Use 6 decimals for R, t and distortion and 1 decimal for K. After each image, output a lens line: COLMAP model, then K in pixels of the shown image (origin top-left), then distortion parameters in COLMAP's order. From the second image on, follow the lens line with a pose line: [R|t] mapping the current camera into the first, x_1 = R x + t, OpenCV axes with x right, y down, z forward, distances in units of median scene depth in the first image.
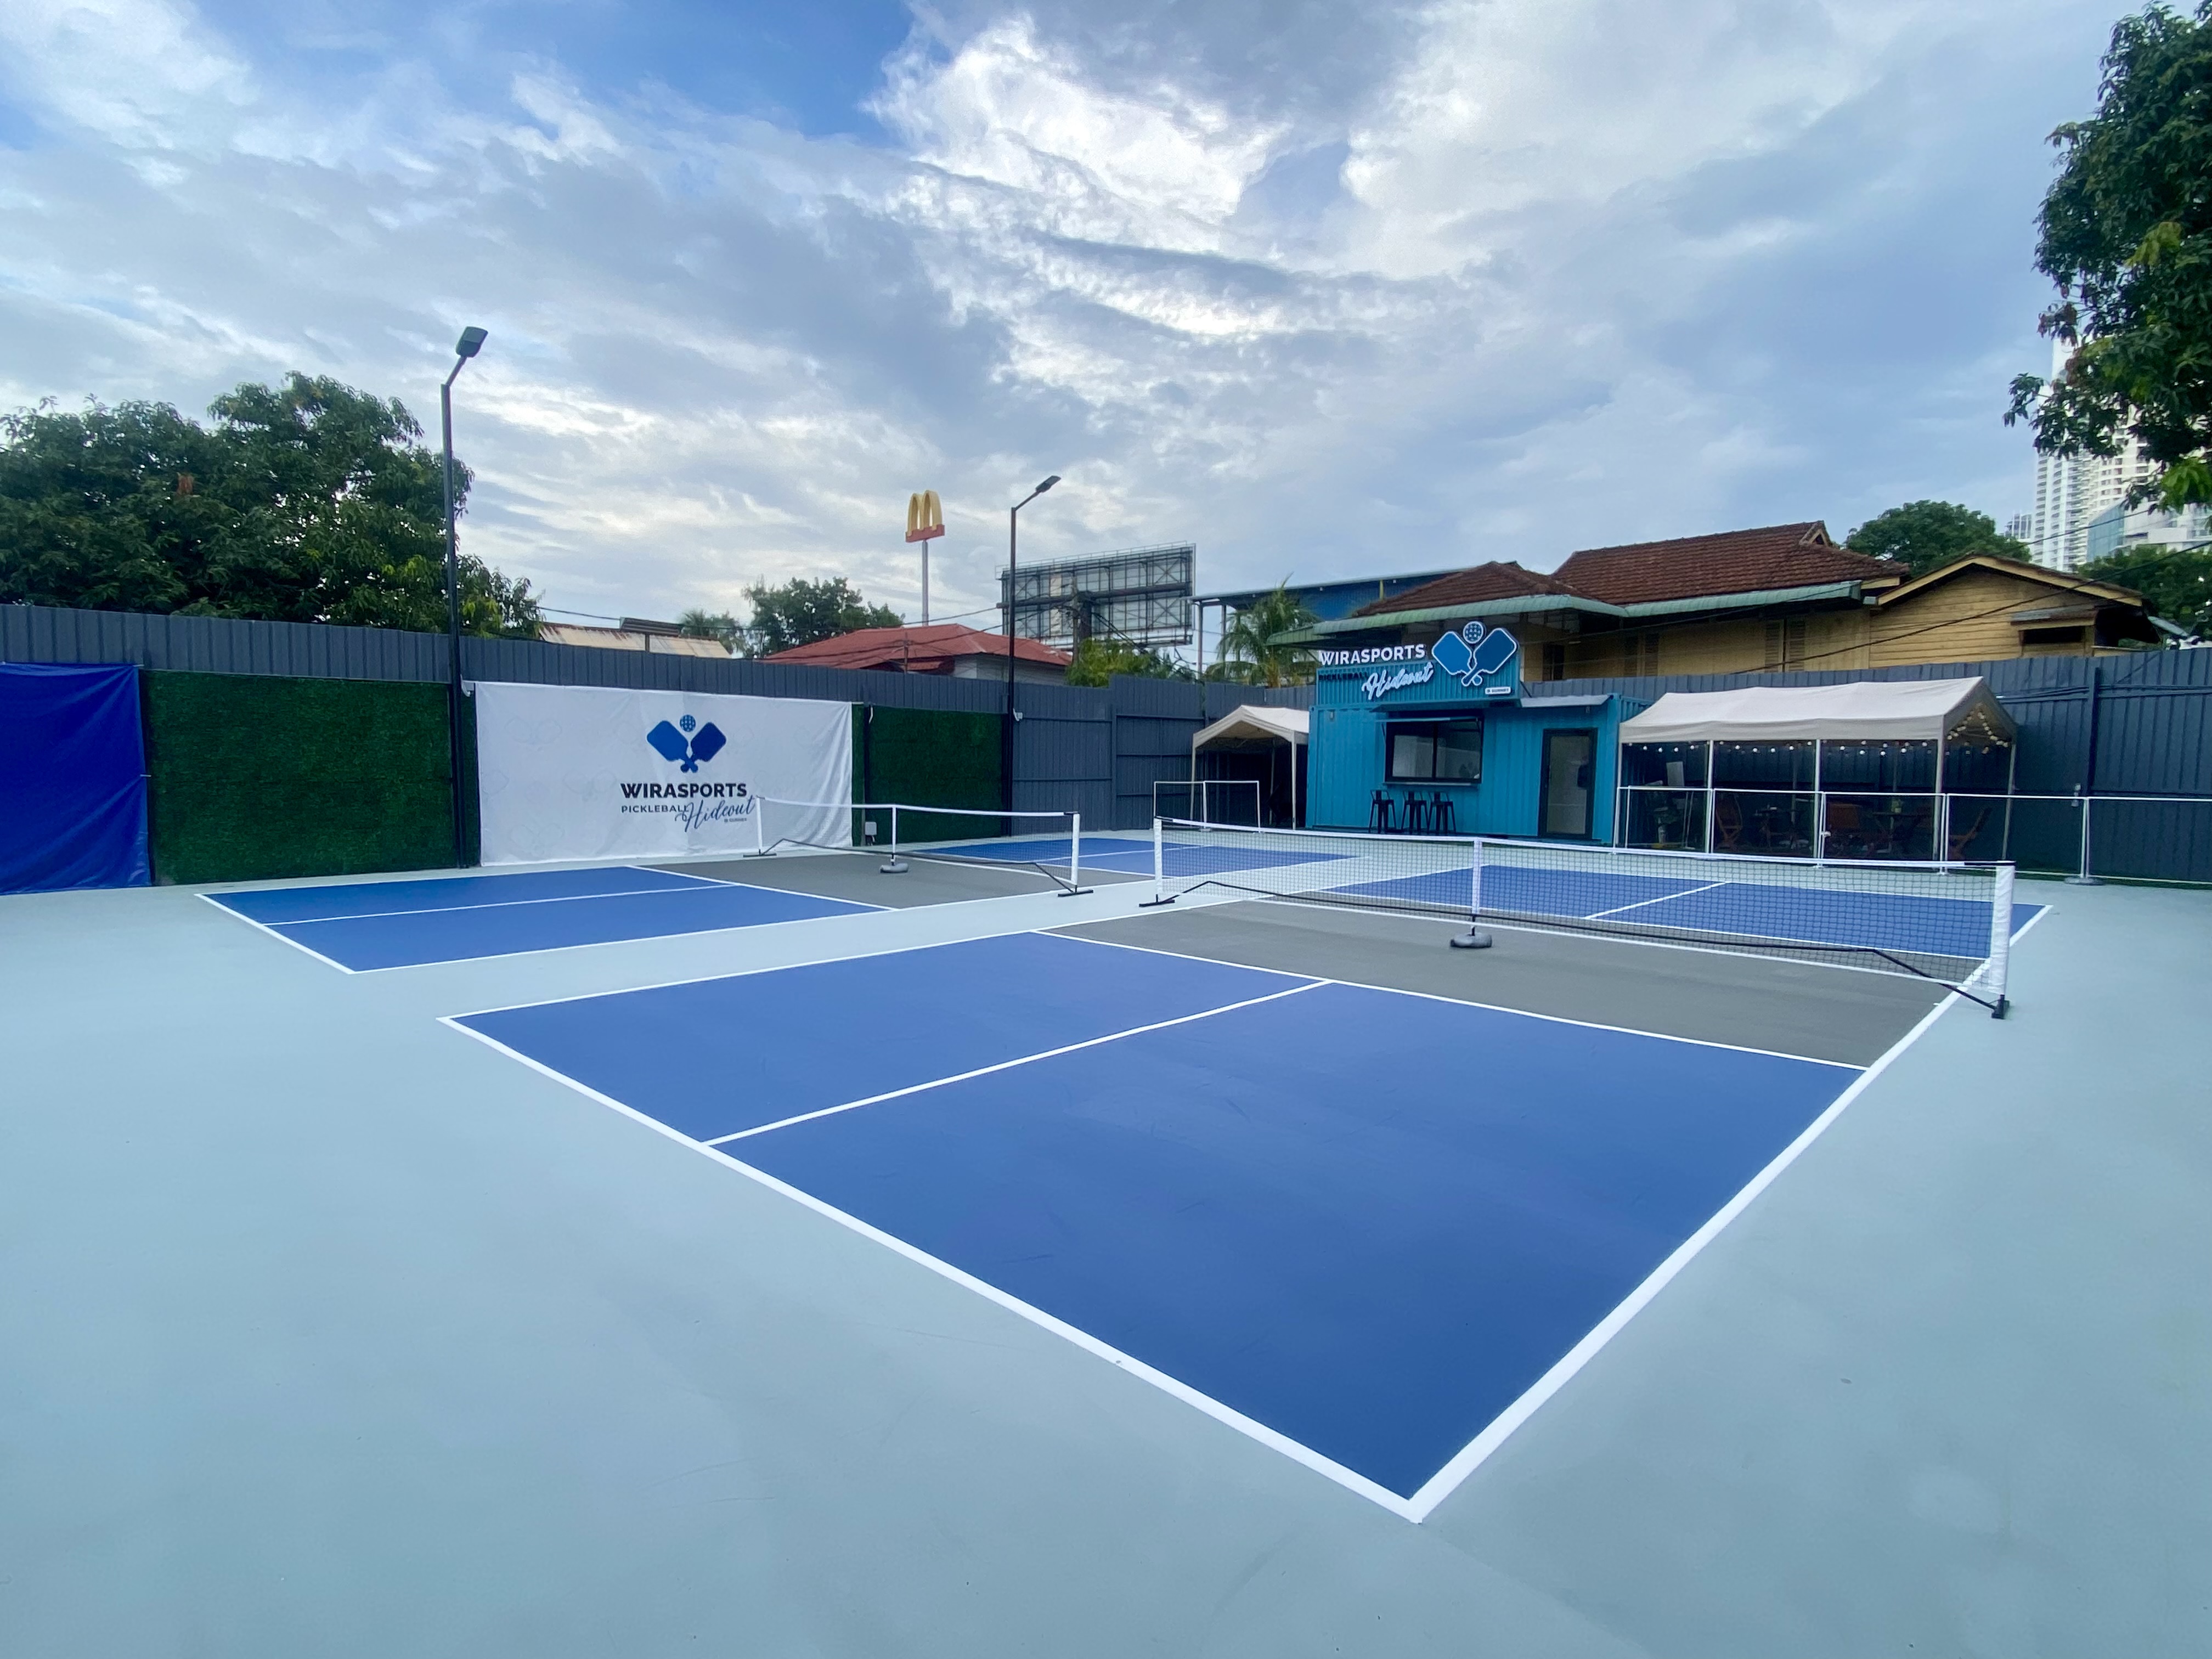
lens RADIAL K [[1119.1, 0, 1043.2], [0, 1119.1, 876.4], [0, 0, 1]] dist [-0.004108, -0.002753]
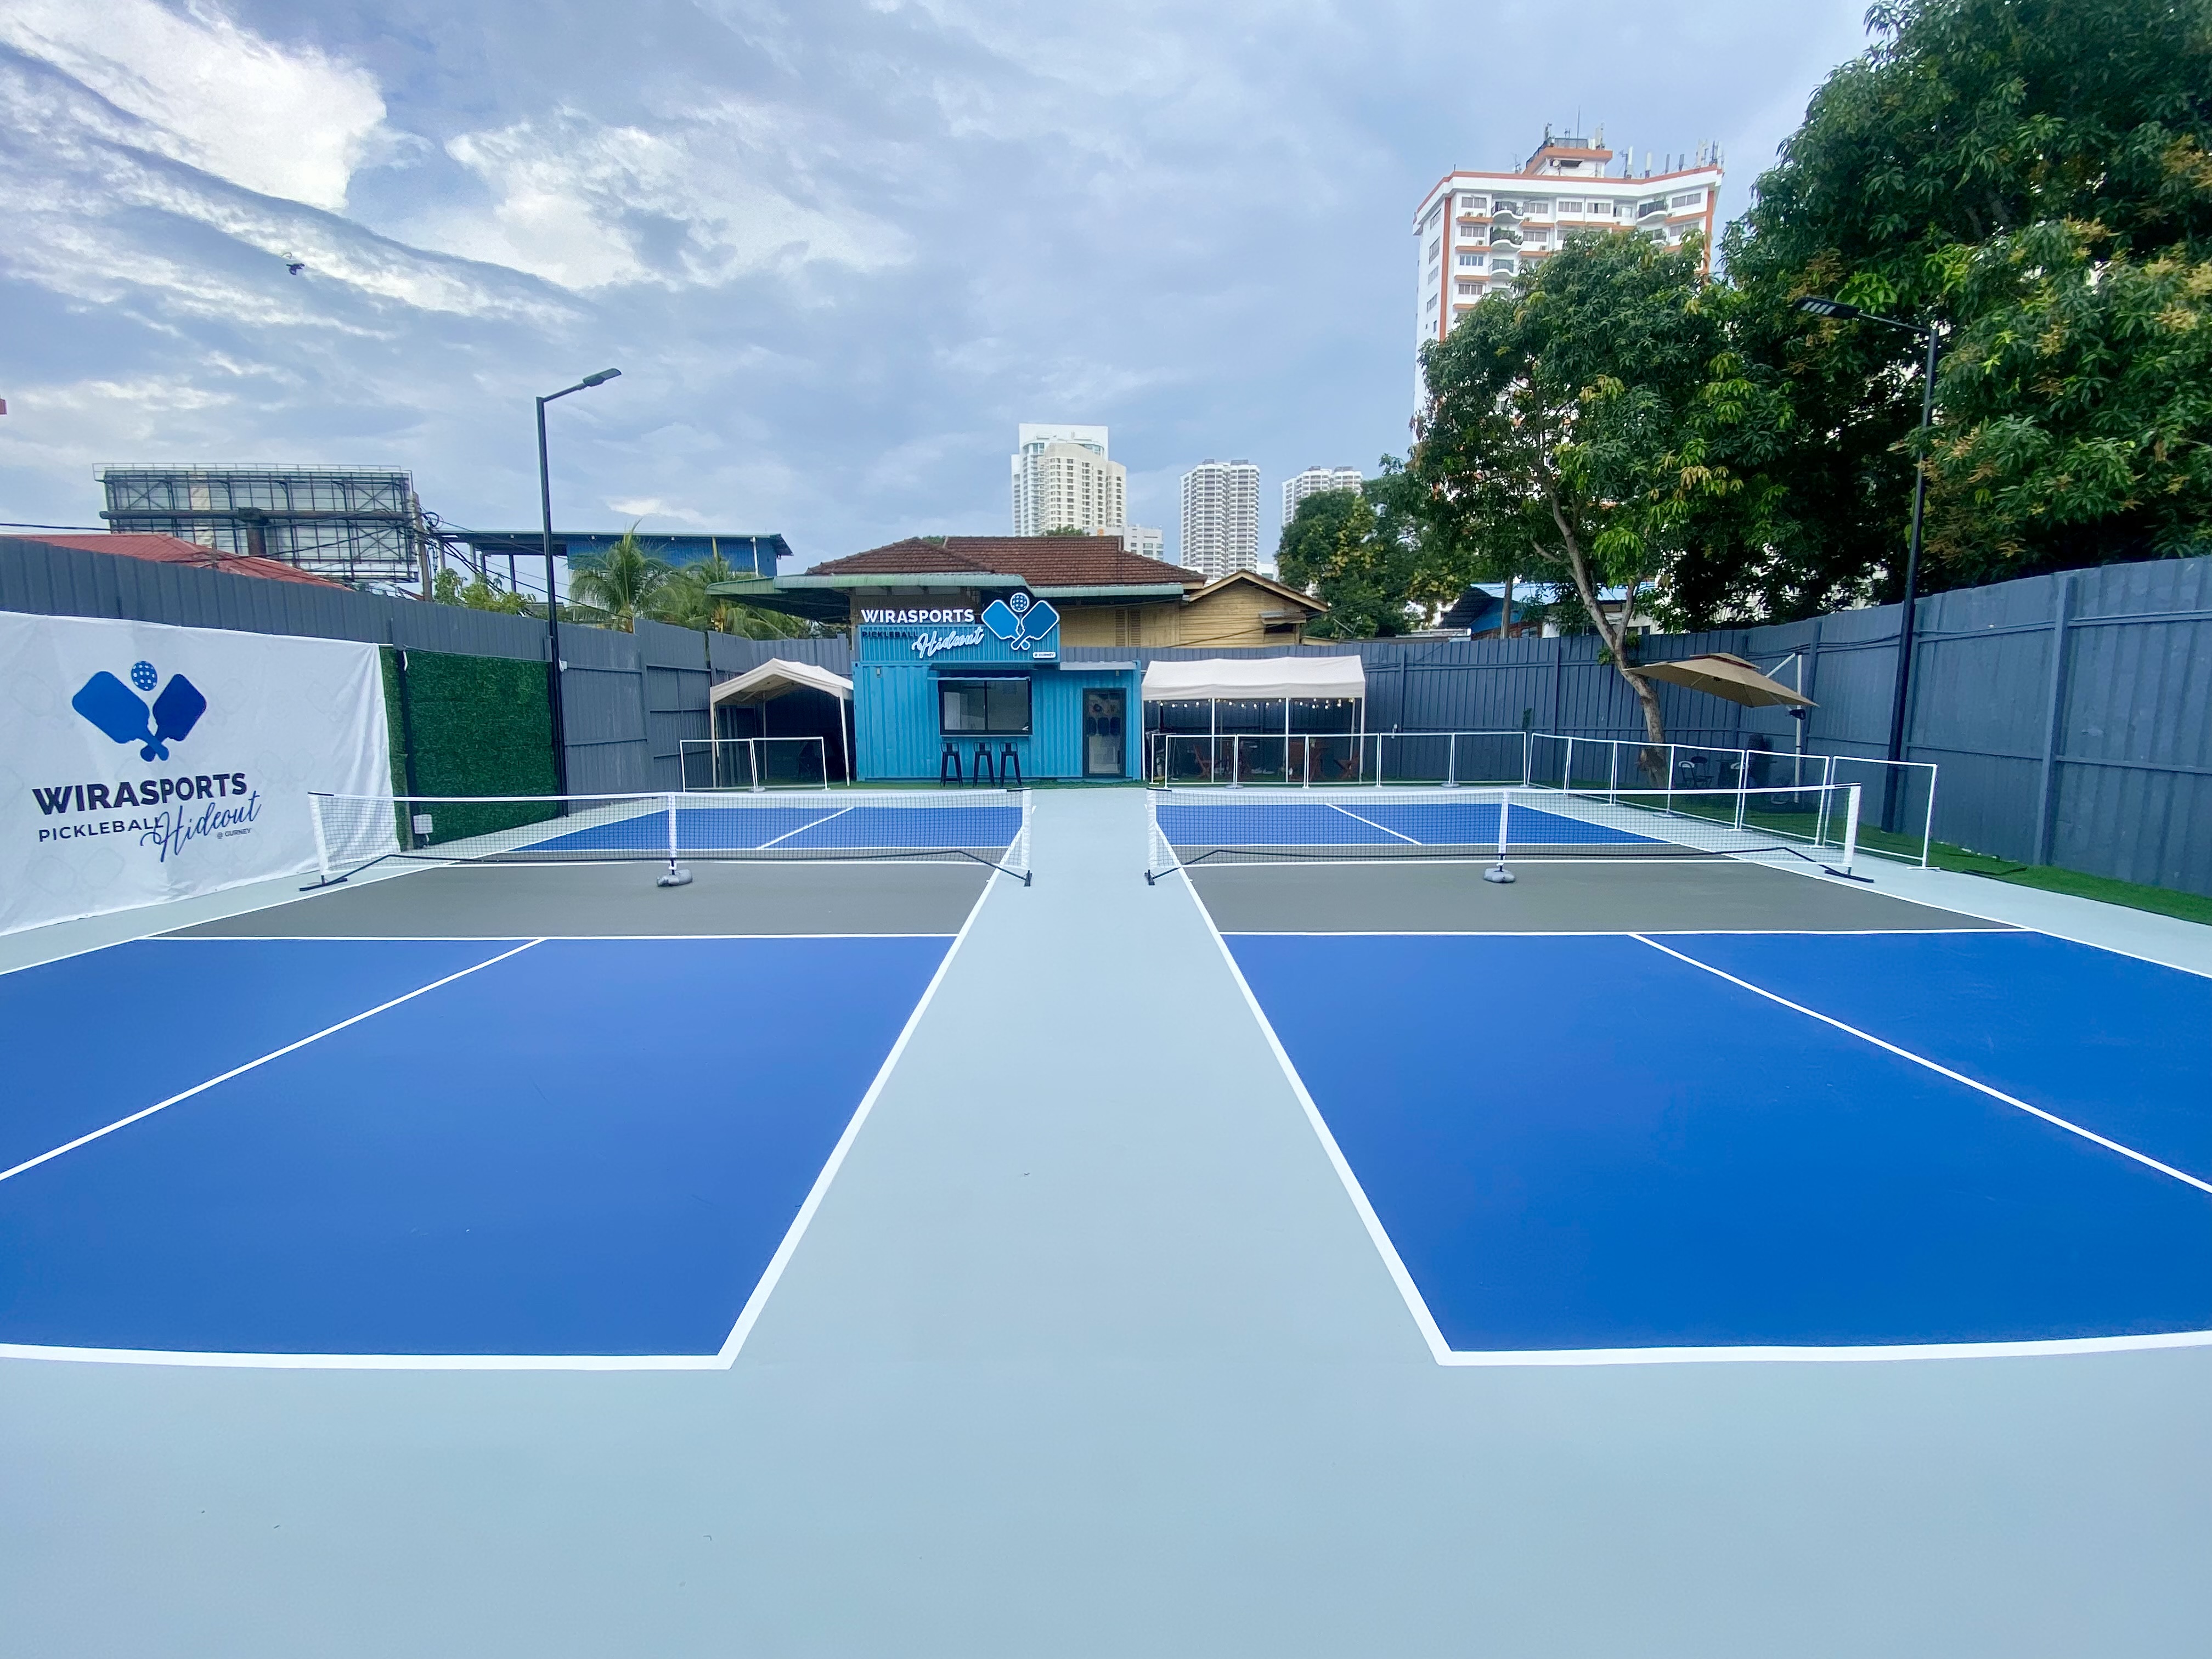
lens RADIAL K [[961.5, 0, 1070.7], [0, 961.5, 851.7], [0, 0, 1]] dist [-0.019879, -0.006590]
pose [[0.683425, -0.117235, 0.720546, -0.301471], [0.080093, 0.993104, 0.085614, -0.042739], [-0.725614, -0.000800, 0.688102, 0.274031]]
